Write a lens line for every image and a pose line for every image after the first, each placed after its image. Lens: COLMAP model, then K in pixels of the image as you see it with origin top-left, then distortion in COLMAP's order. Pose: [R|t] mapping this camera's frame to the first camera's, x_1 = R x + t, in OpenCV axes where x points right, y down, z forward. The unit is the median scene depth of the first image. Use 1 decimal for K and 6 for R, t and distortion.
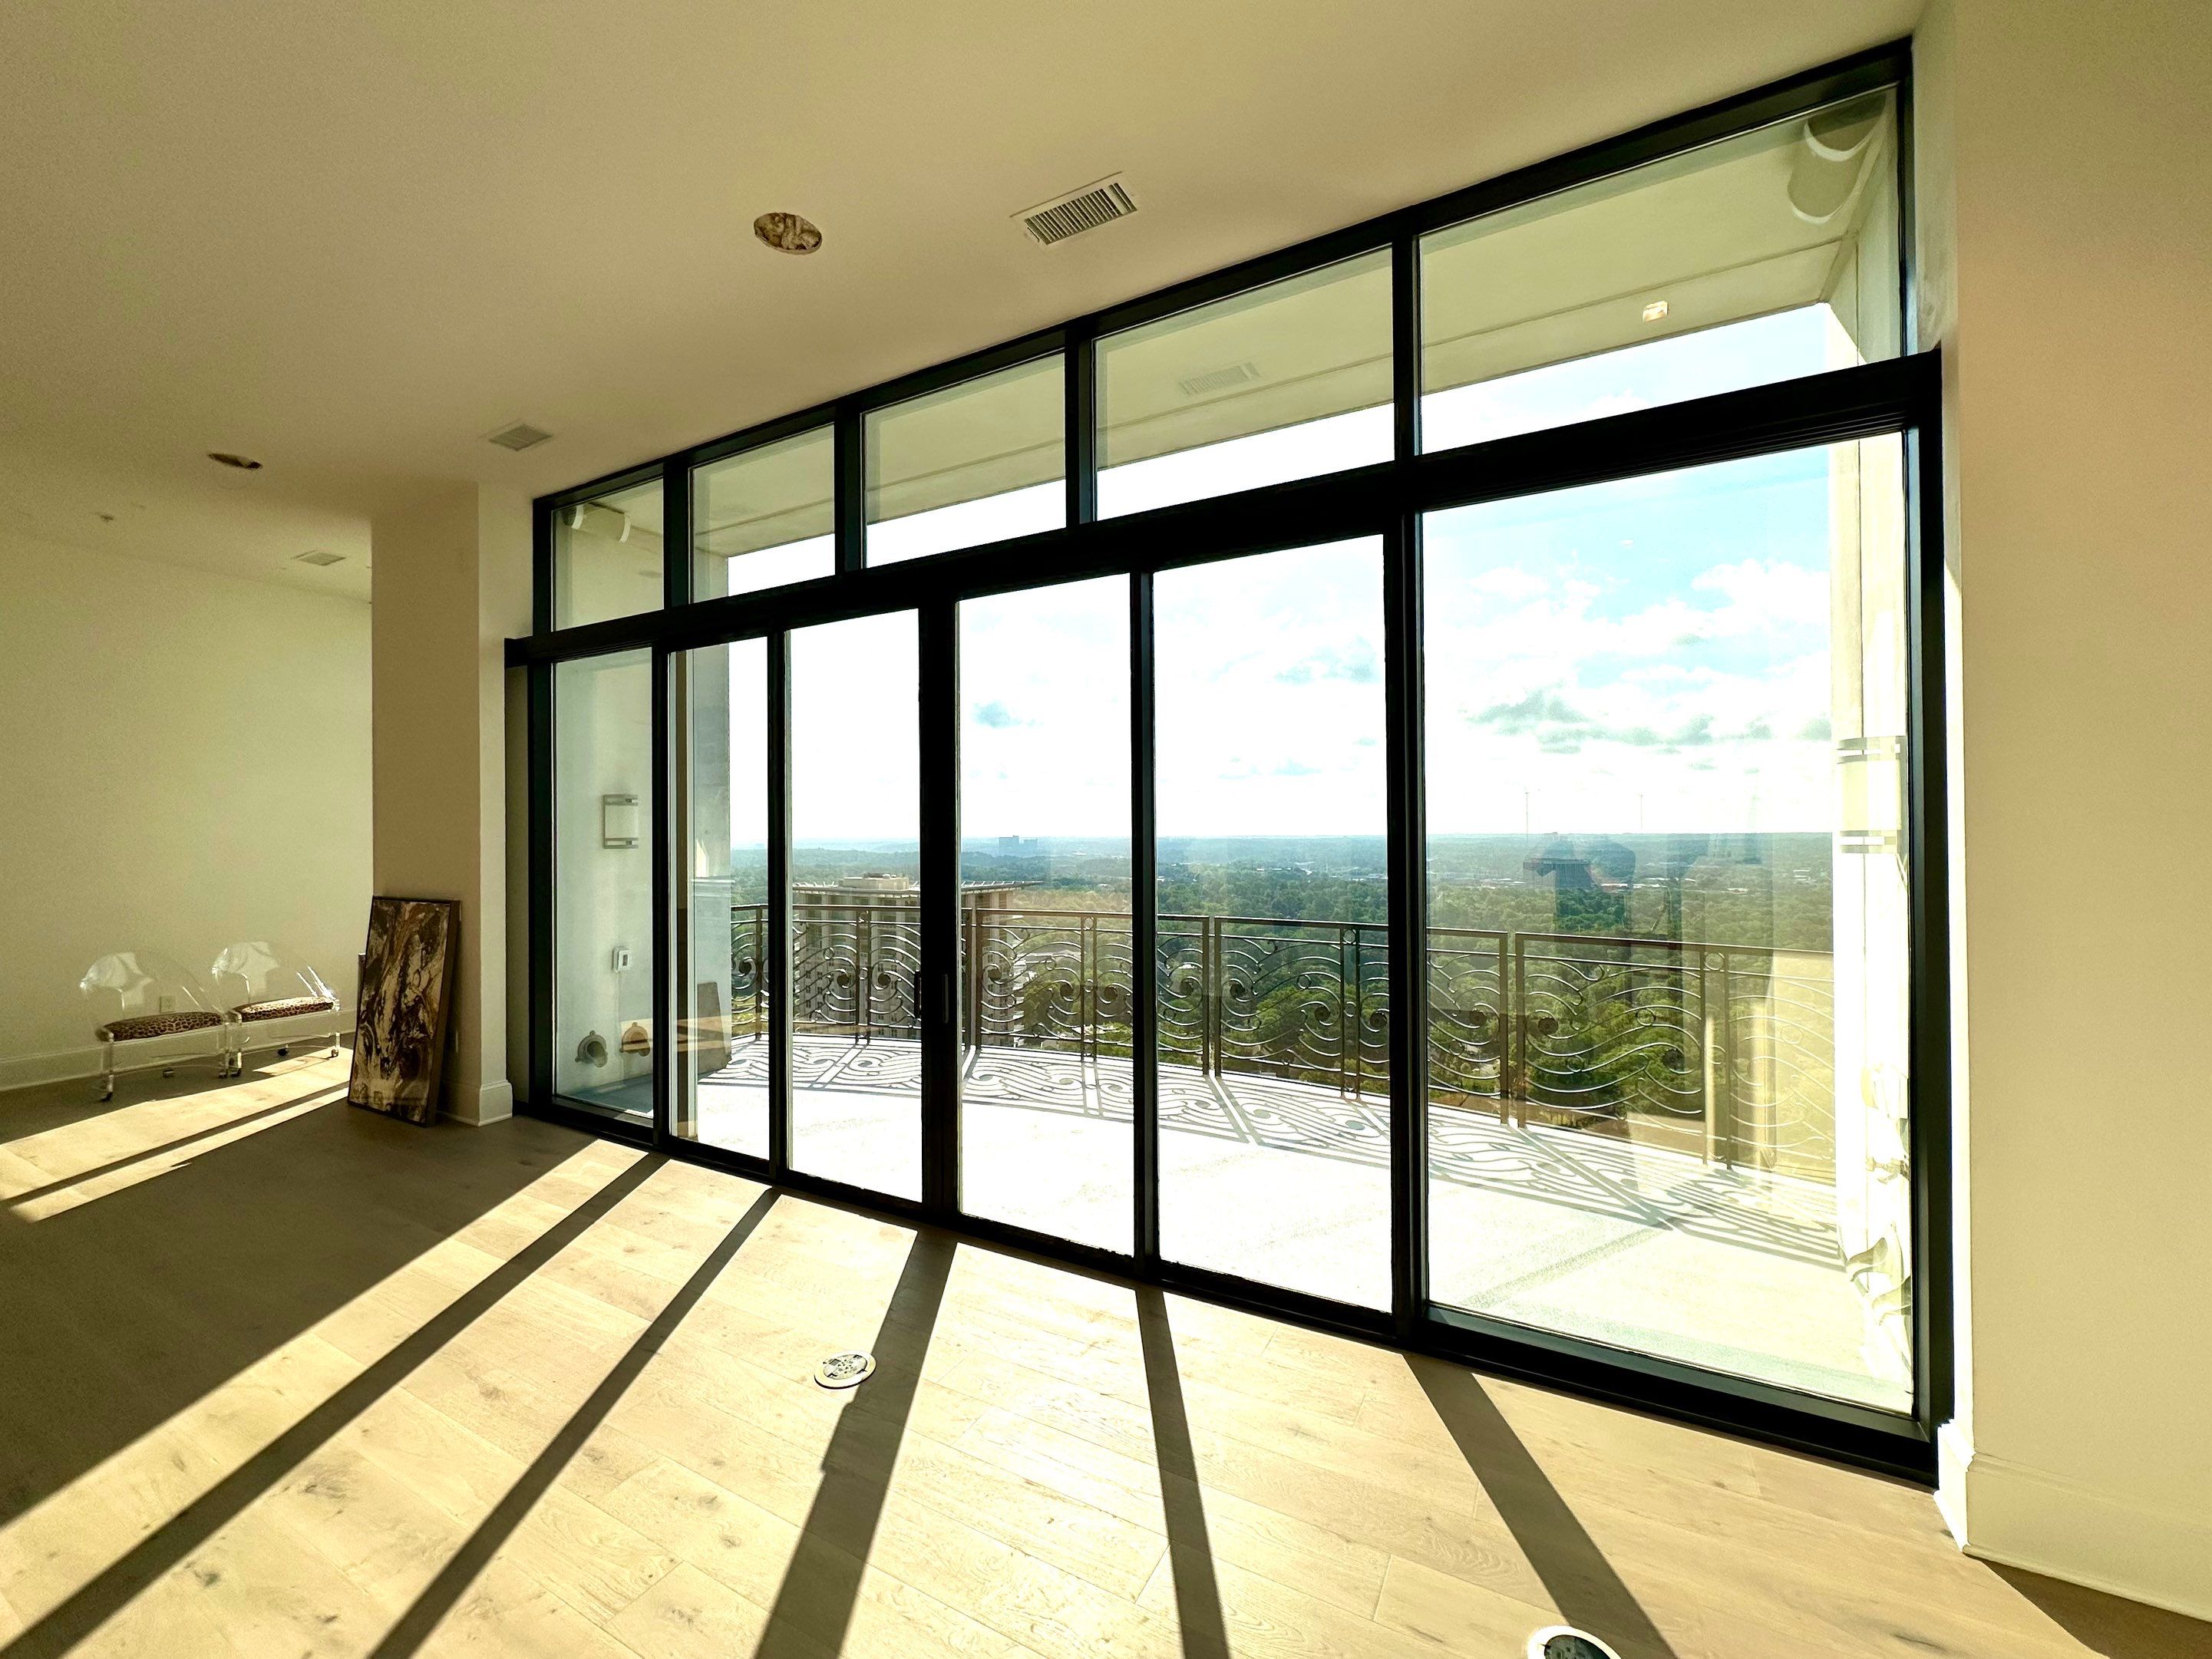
lens RADIAL K [[880.0, 0, 1085.7], [0, 880.0, 827.2], [0, 0, 1]] dist [-0.016938, 0.000137]
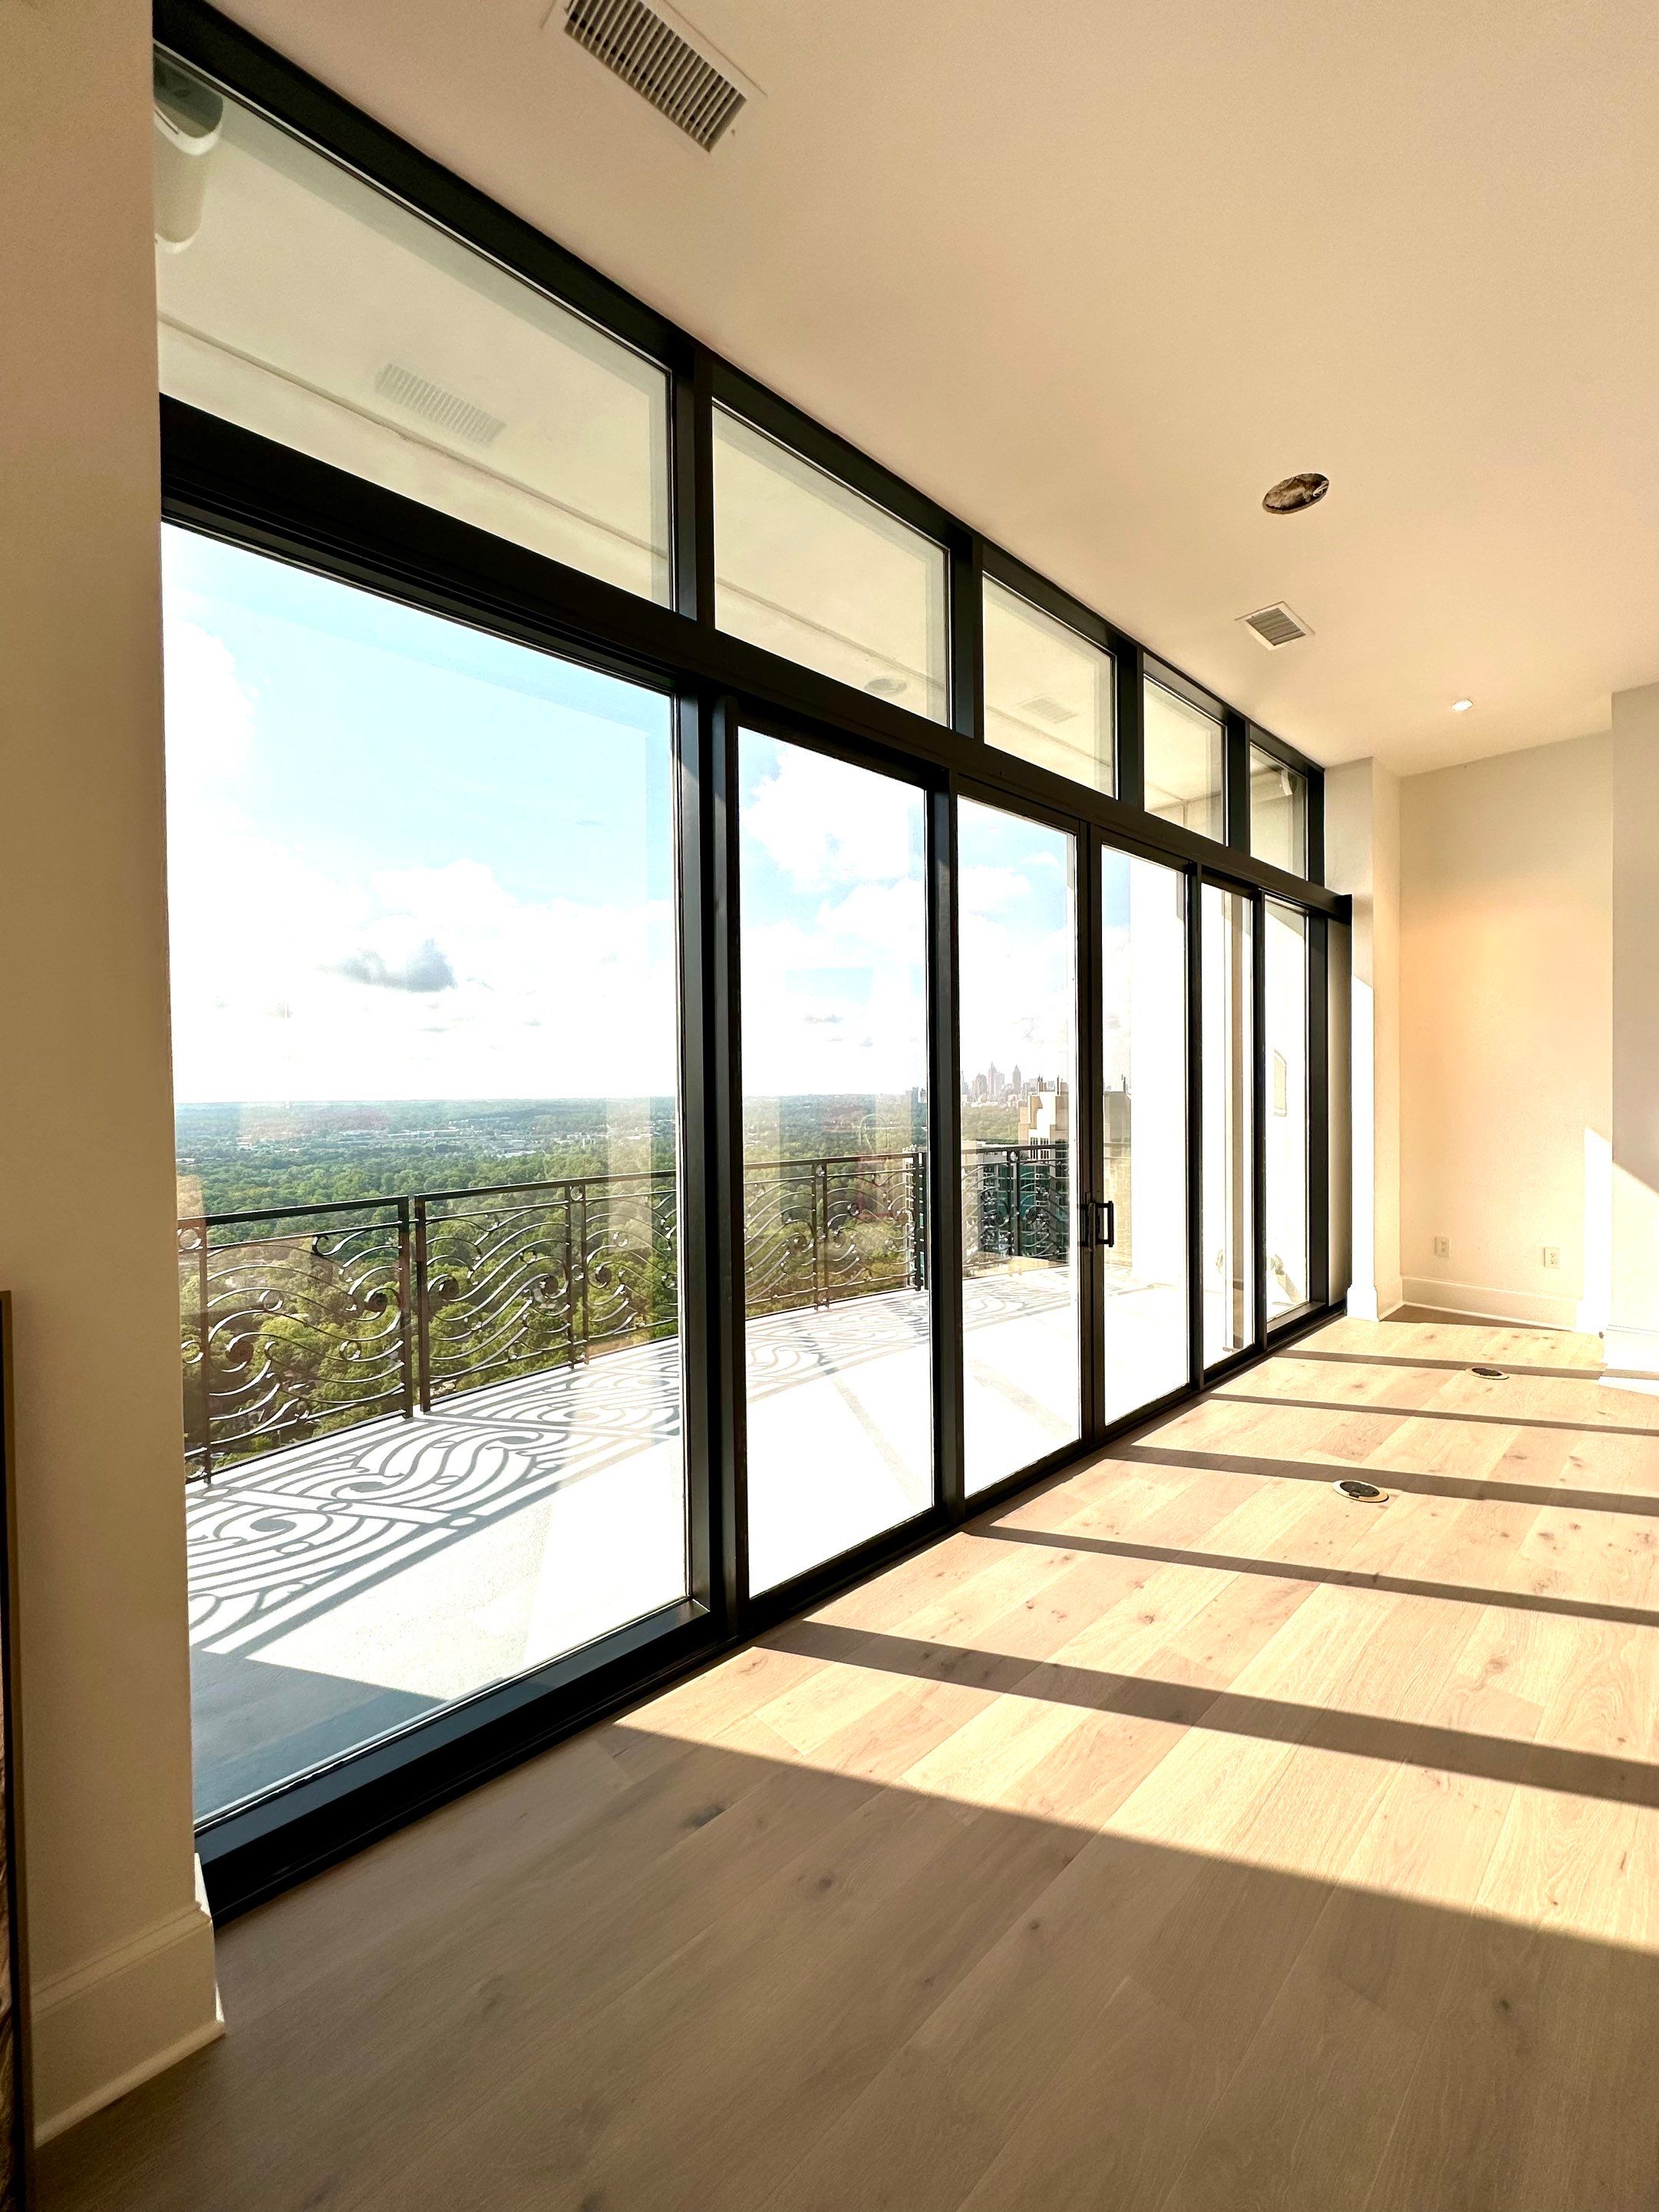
lens RADIAL K [[880.0, 0, 811.0], [0, 880.0, 1097.9], [0, 0, 1]] dist [-0.016938, 0.000137]
pose [[0.328590, -0.011296, 0.944405, -0.978489], [0.012152, 0.999896, 0.007731, 0.019441], [-0.944394, 0.008936, 0.328693, 0.757084]]
